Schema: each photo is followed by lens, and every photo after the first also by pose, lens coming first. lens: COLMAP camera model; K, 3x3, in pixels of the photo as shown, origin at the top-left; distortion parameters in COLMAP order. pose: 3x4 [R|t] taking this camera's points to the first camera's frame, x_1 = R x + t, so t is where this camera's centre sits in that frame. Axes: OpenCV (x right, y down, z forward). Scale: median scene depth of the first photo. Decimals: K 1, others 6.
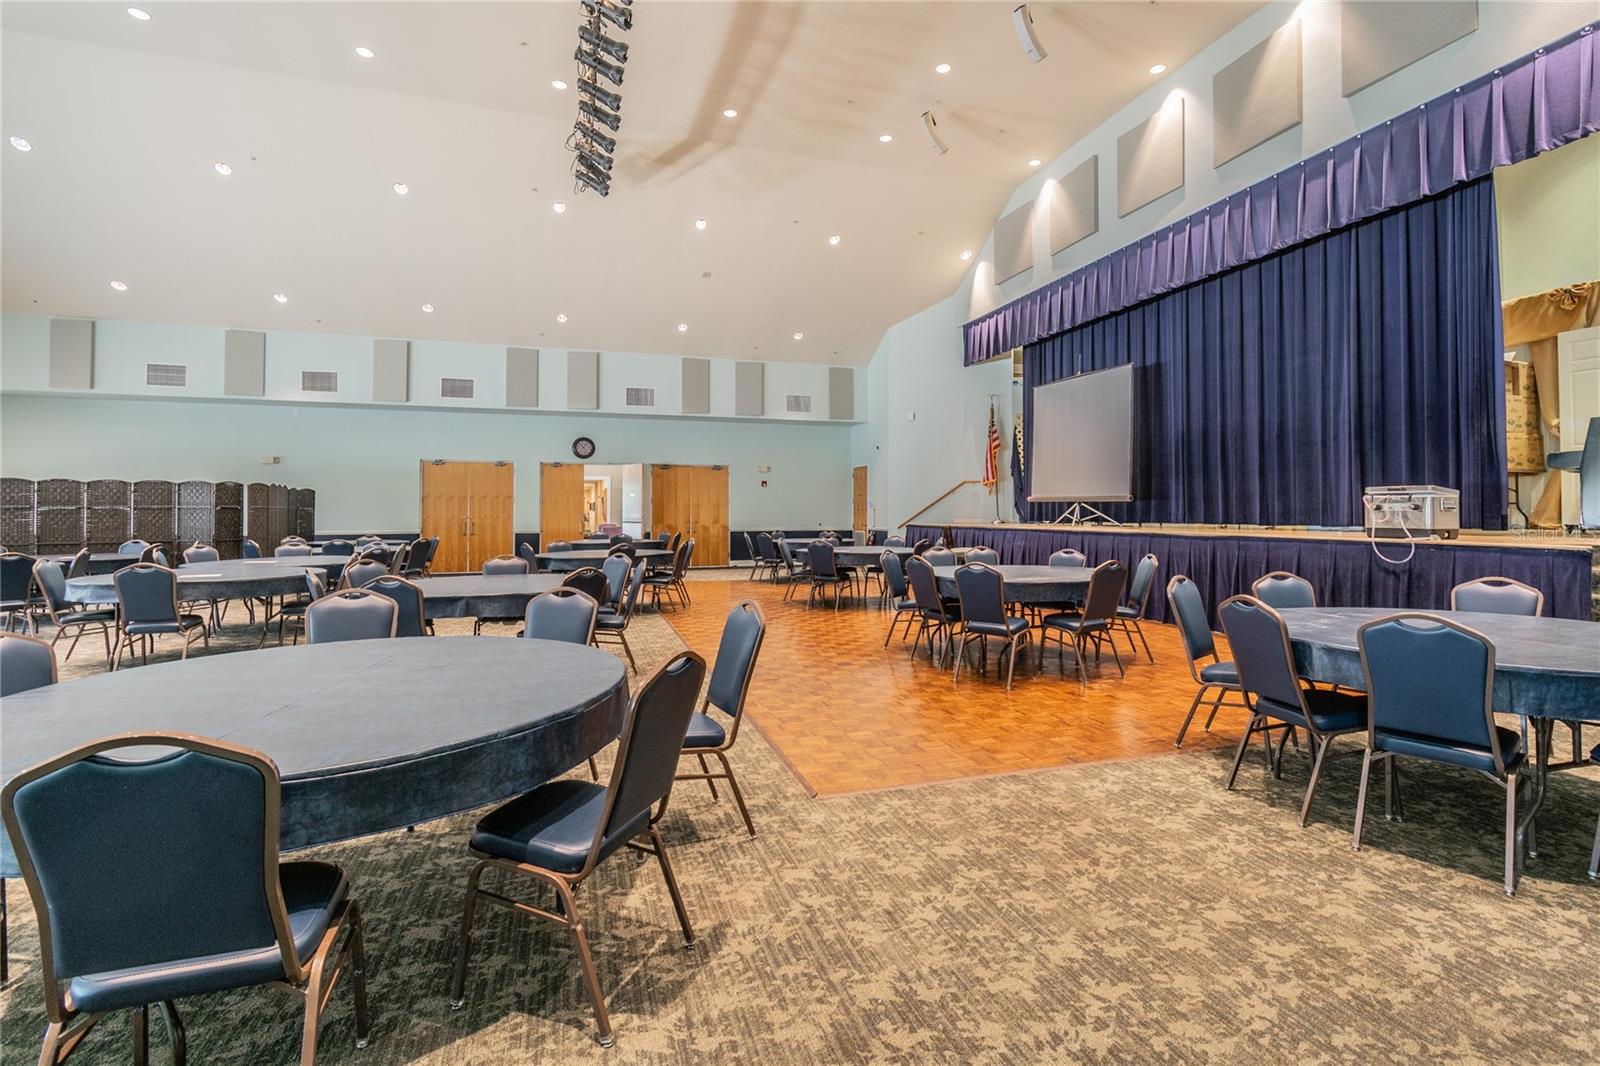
lens RADIAL K [[742.2, 0, 799.8], [0, 742.2, 486.3], [0, 0, 1]] dist [-0.002509, -0.000903]
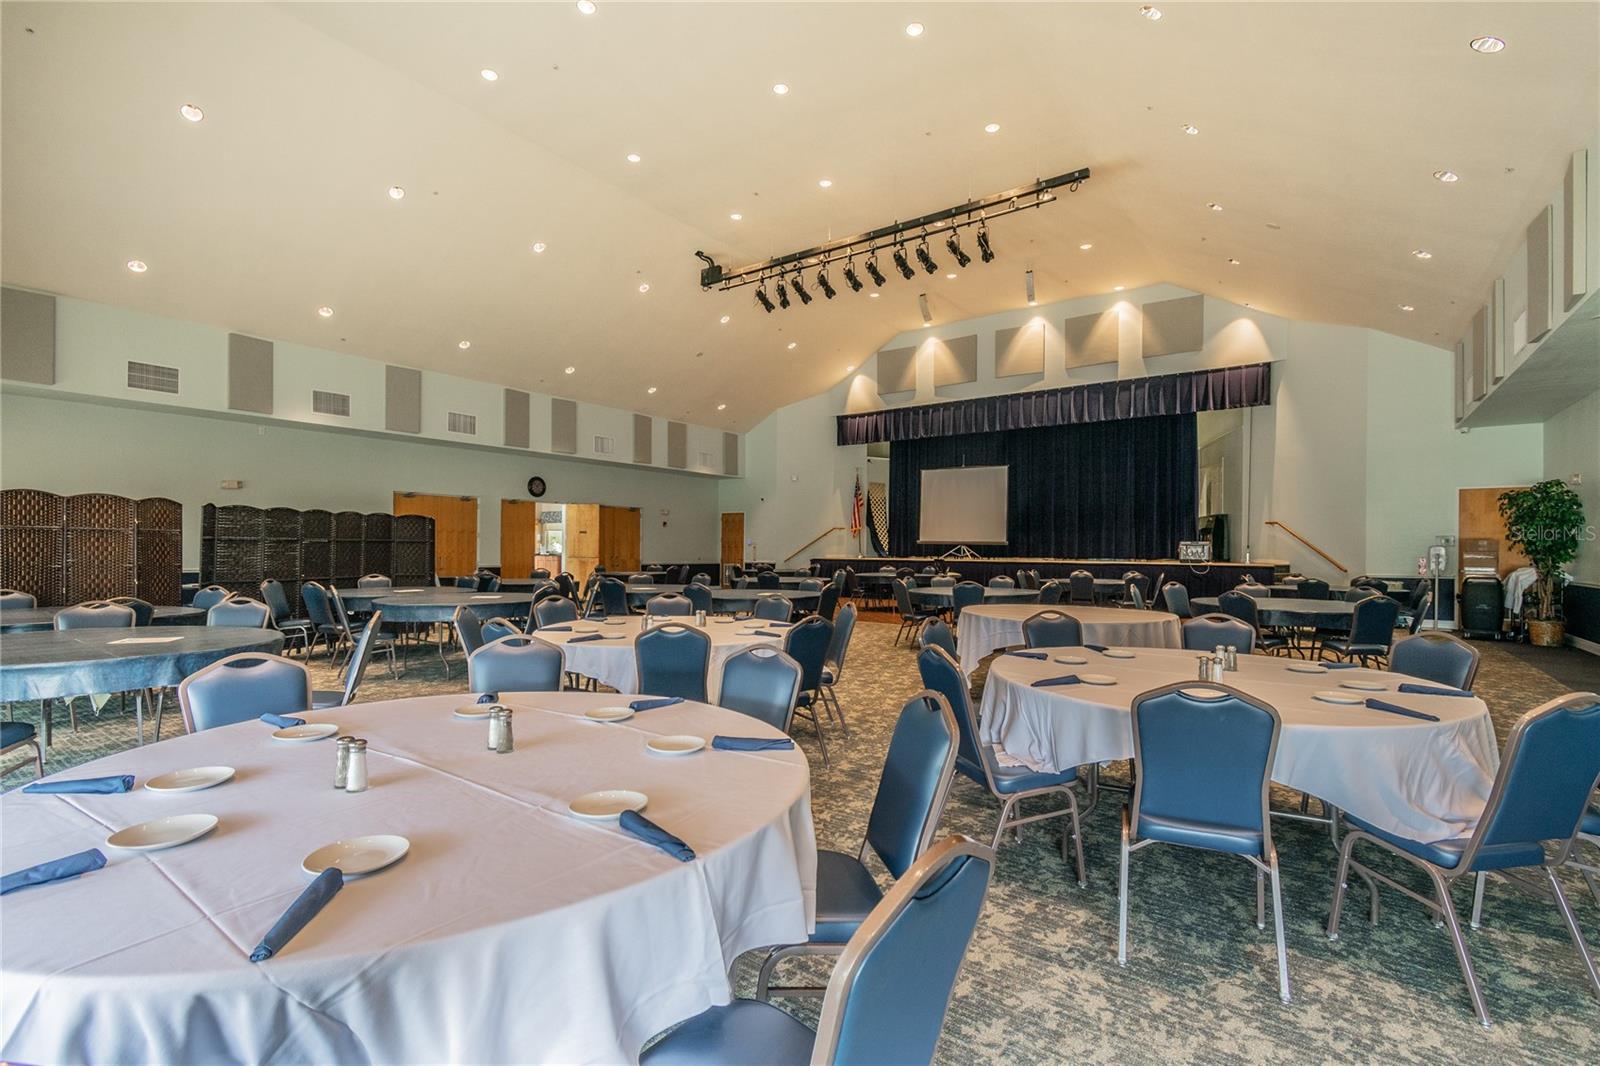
lens RADIAL K [[709.9, 0, 800.0], [0, 709.9, 533.0], [0, 0, 1]] dist [0.001198, -0.000071]
pose [[0.812084, 0.019232, 0.583223, -0.725299], [-0.027816, 0.999596, 0.005768, -0.002752], [-0.582877, -0.020907, 0.812291, -0.059033]]
